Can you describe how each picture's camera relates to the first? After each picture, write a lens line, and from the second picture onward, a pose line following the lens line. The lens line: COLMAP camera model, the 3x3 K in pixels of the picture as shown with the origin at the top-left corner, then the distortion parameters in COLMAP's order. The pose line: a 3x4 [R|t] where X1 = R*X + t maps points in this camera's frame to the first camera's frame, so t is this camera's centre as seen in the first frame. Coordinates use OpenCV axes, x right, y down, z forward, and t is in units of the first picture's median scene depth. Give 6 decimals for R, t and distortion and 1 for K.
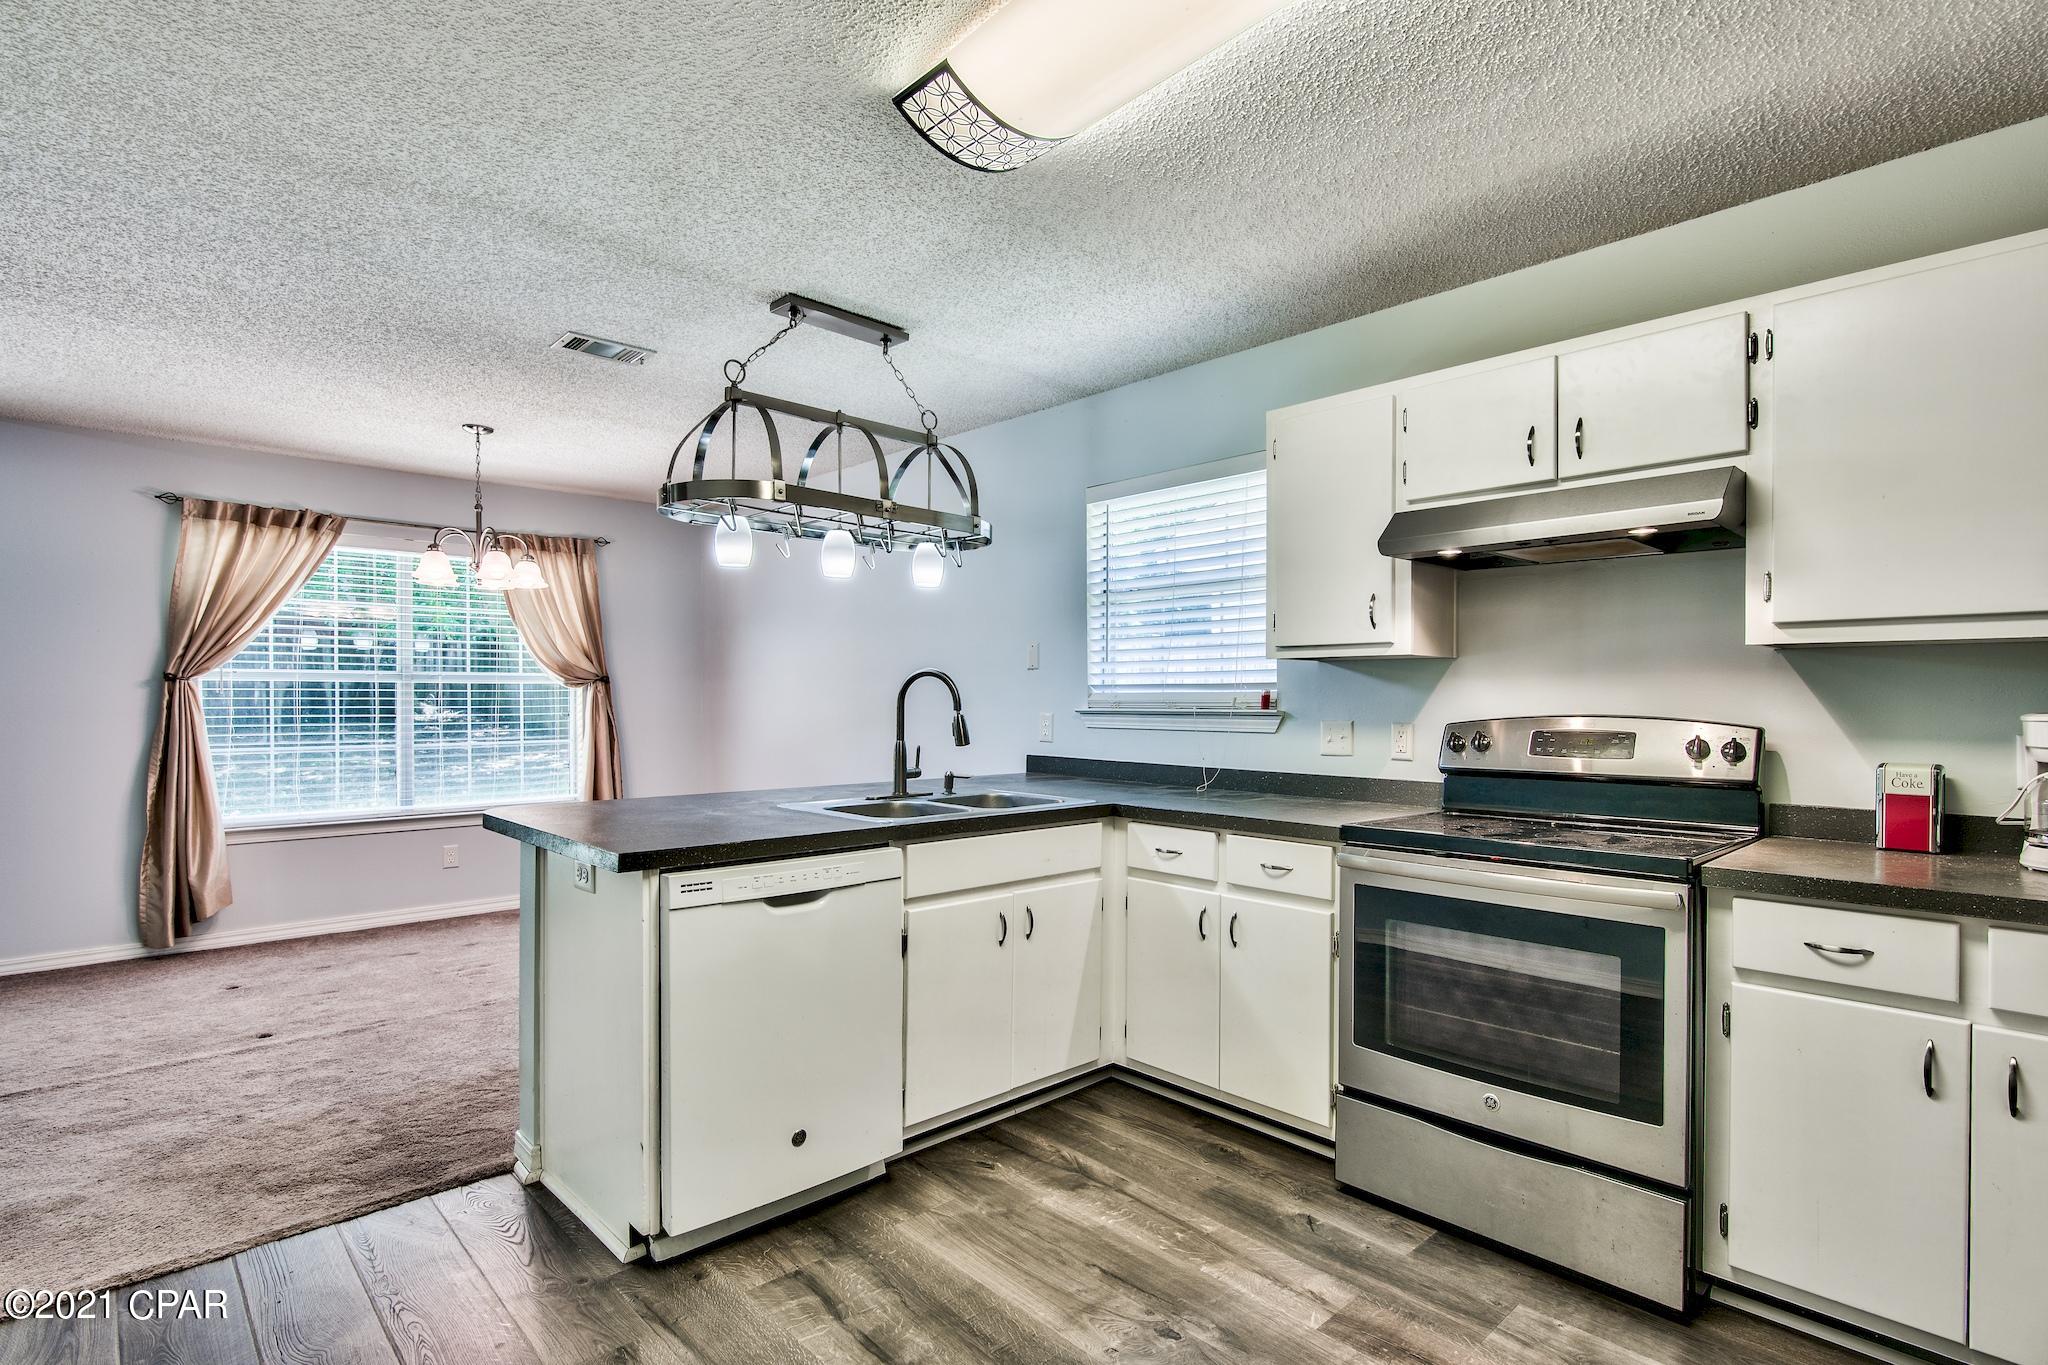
lens RADIAL K [[1008.5, 0, 1010.0], [0, 1008.5, 704.0], [0, 0, 1]] dist [-0.000844, 0.001007]
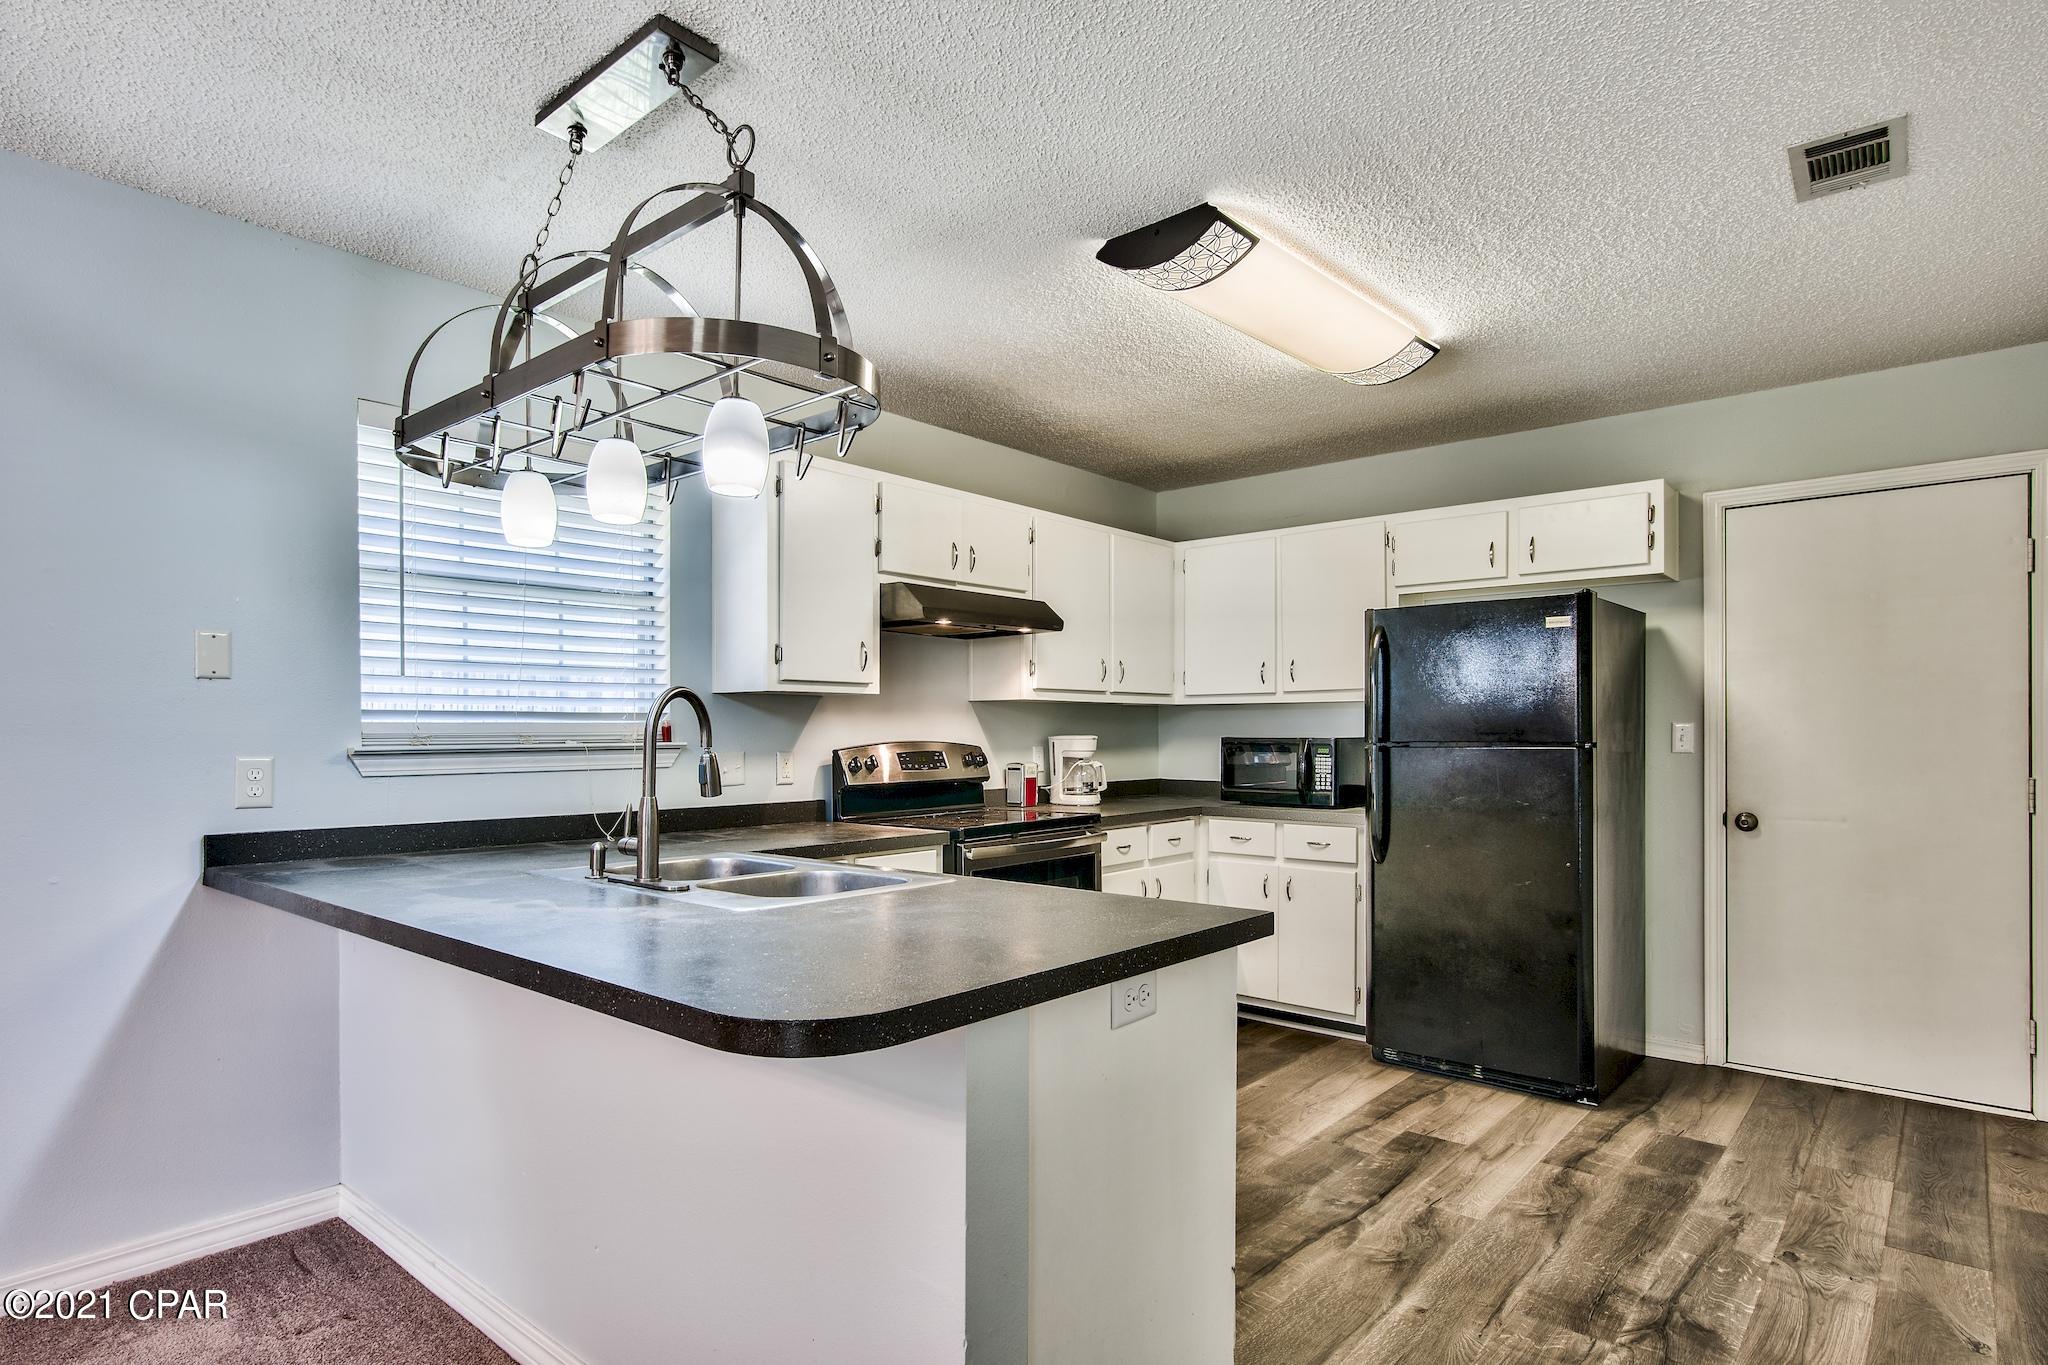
lens RADIAL K [[1093.8, 0, 1012.3], [0, 1093.8, 733.8], [0, 0, 1]] dist [0.001559, 0.000243]
pose [[-0.108372, -0.004347, 0.994101, -0.750875], [0.006932, 0.999963, 0.005128, -0.005435], [-0.994086, 0.007446, -0.108338, 0.770880]]
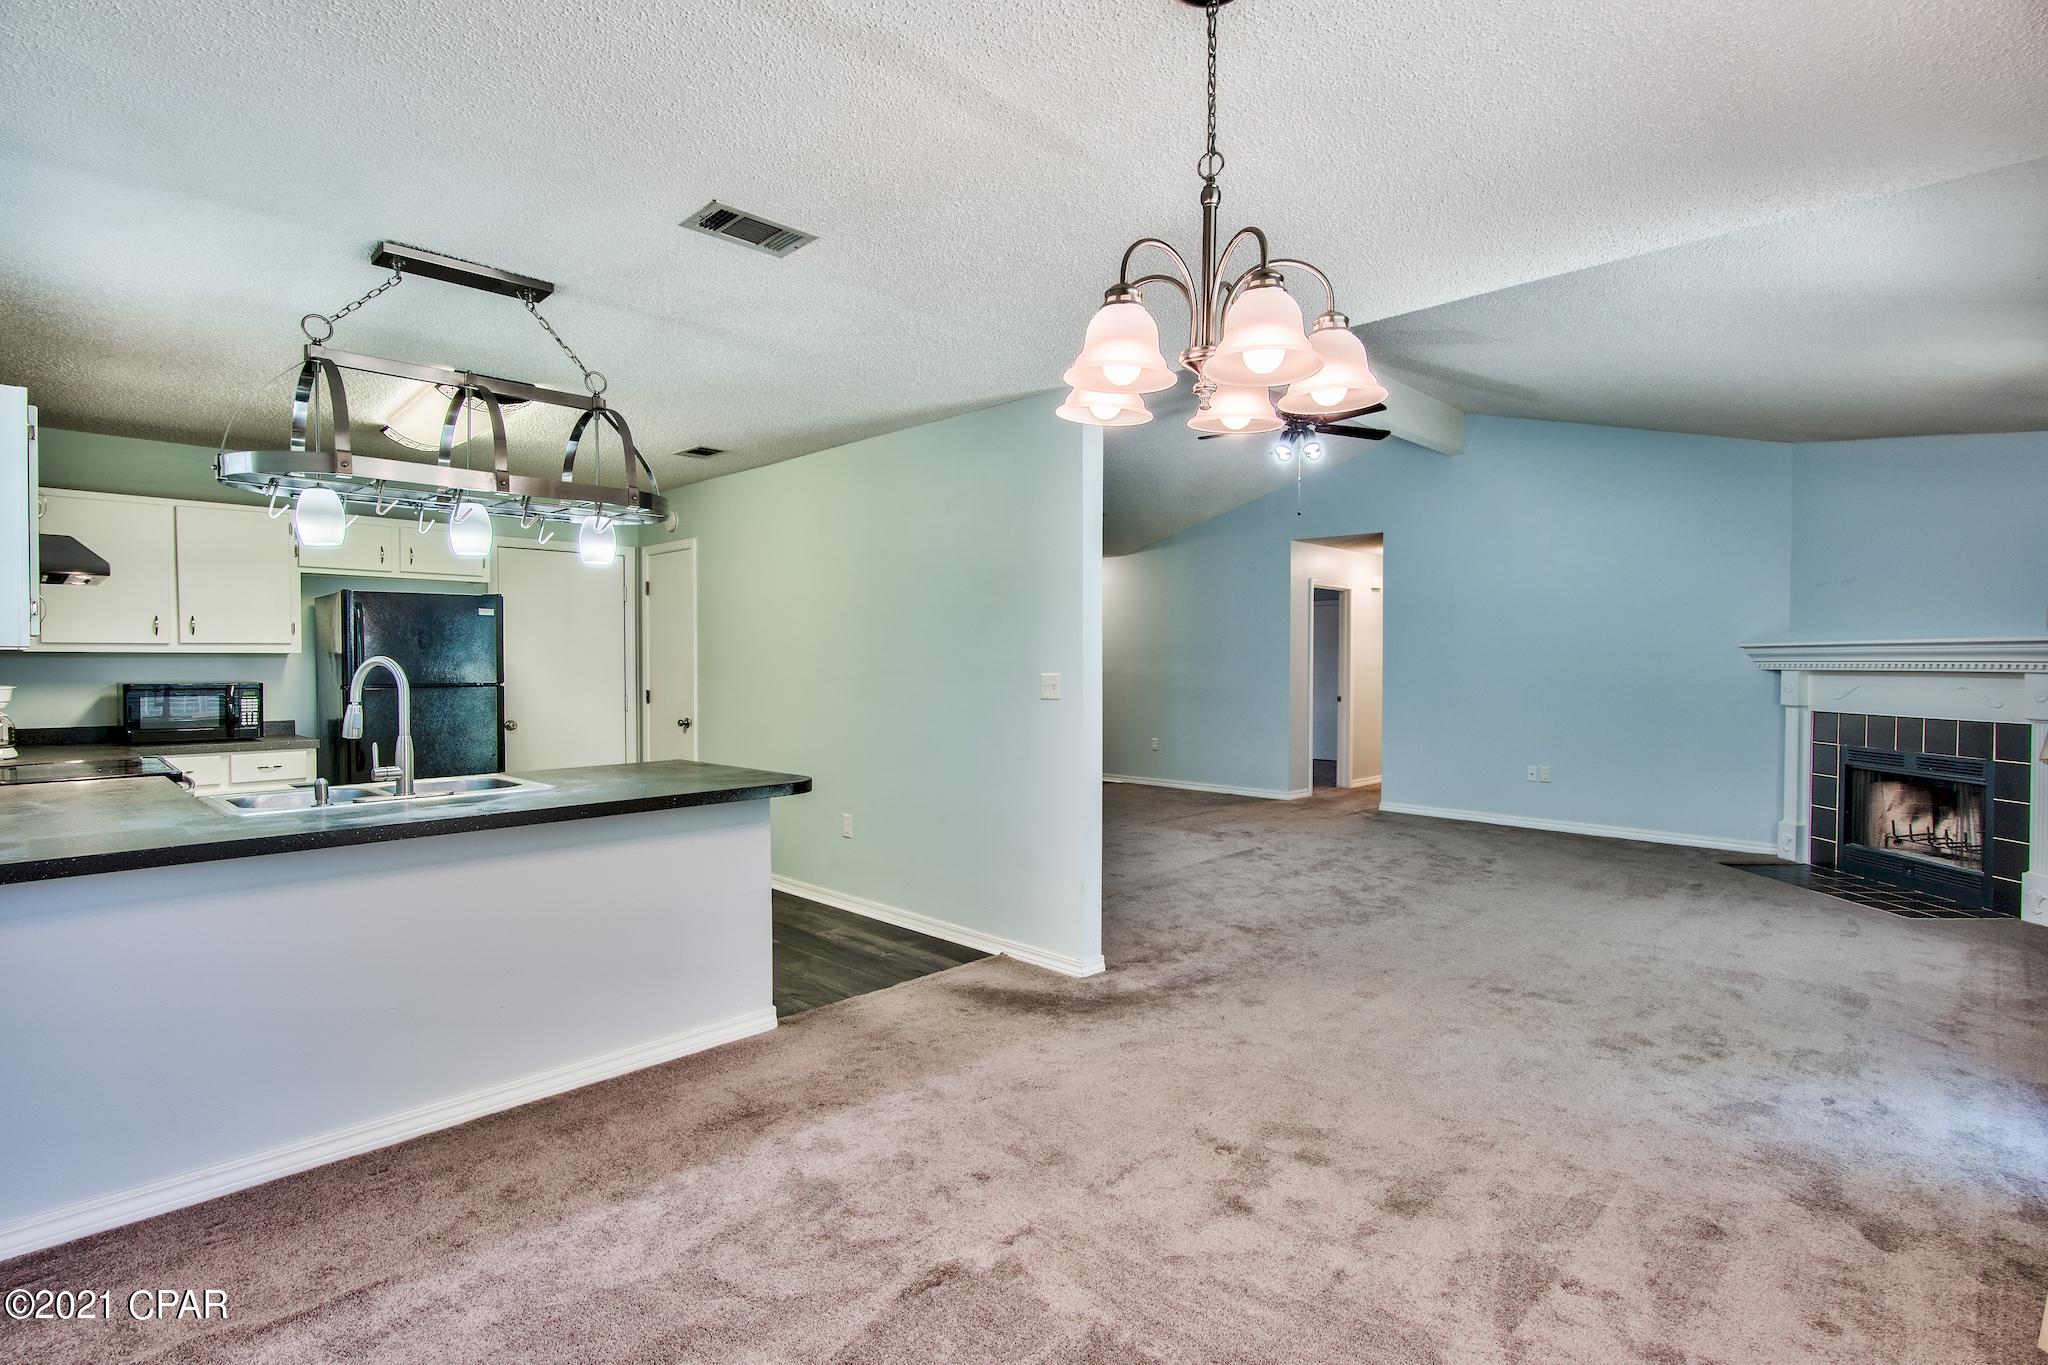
lens RADIAL K [[997.8, 0, 1024.8], [0, 997.8, 673.2], [0, 0, 1]] dist [-0.000580, -0.000481]
pose [[-0.998994, -0.002392, -0.044771, -0.570101], [-0.003252, 0.999811, 0.019155, -0.036921], [0.044717, 0.019282, -0.998814, 1.754298]]
